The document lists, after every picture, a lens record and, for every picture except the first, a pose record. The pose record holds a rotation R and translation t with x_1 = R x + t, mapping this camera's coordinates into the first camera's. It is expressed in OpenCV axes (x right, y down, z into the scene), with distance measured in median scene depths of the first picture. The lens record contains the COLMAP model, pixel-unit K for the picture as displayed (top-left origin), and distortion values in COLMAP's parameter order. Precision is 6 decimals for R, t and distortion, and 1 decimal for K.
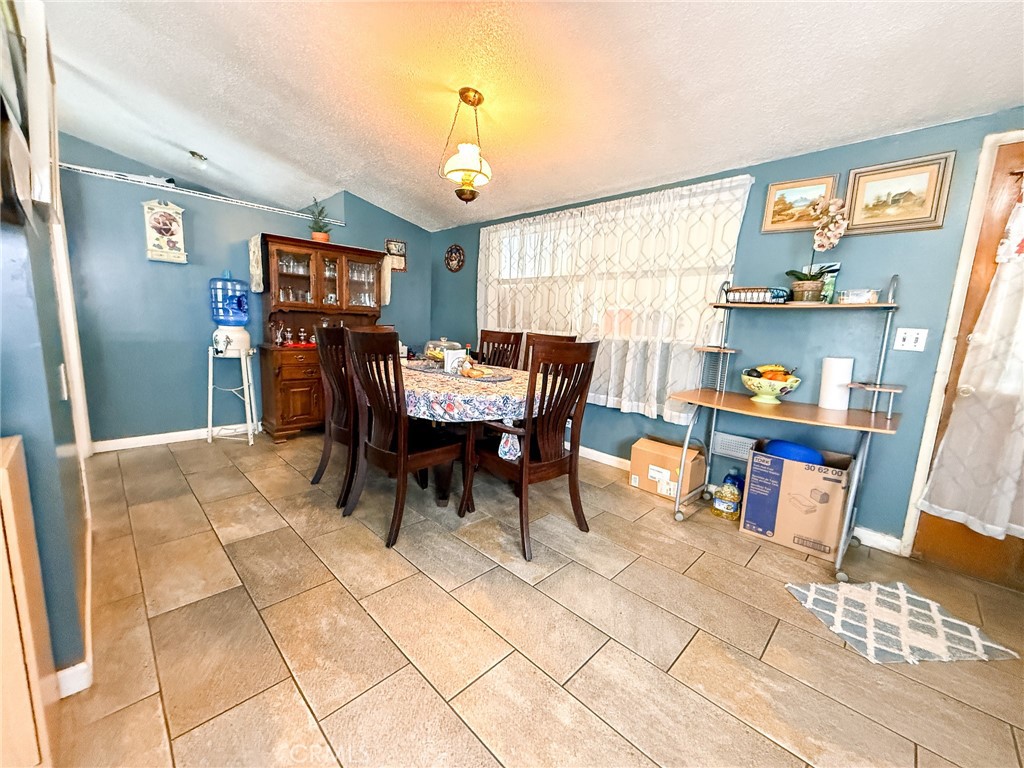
lens RADIAL K [[407.3, 0, 511.9], [0, 407.3, 385.4], [0, 0, 1]] dist [-0.000158, -0.000503]
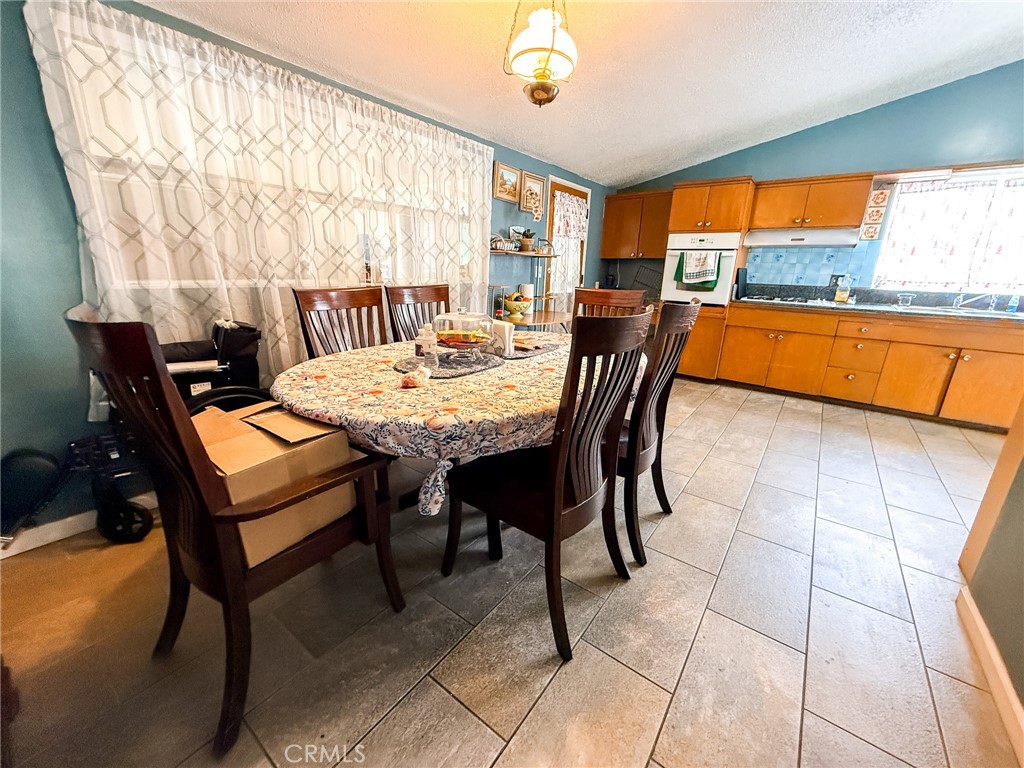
lens RADIAL K [[407.3, 0, 511.3], [0, 407.3, 386.3], [0, 0, 1]] dist [-0.000158, -0.000503]
pose [[-0.125321, -0.322343, 0.938291, -0.967306], [0.121009, 0.933719, 0.336935, -0.254098], [-0.984709, 0.155767, -0.078008, 1.243896]]
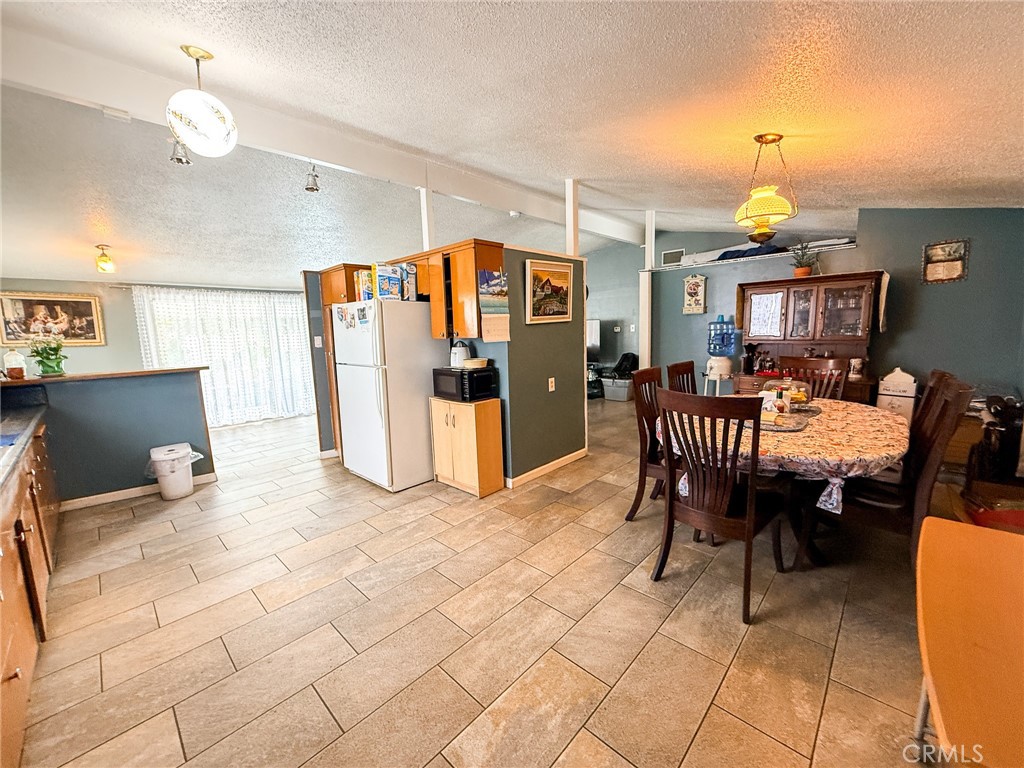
lens RADIAL K [[407.3, 0, 512.9], [0, 407.3, 383.8], [0, 0, 1]] dist [-0.000158, -0.000503]
pose [[0.019786, 0.094335, -0.995344, 0.966453], [-0.118328, 0.988763, 0.091359, -0.147109], [0.992777, 0.115970, 0.030726, 0.442914]]
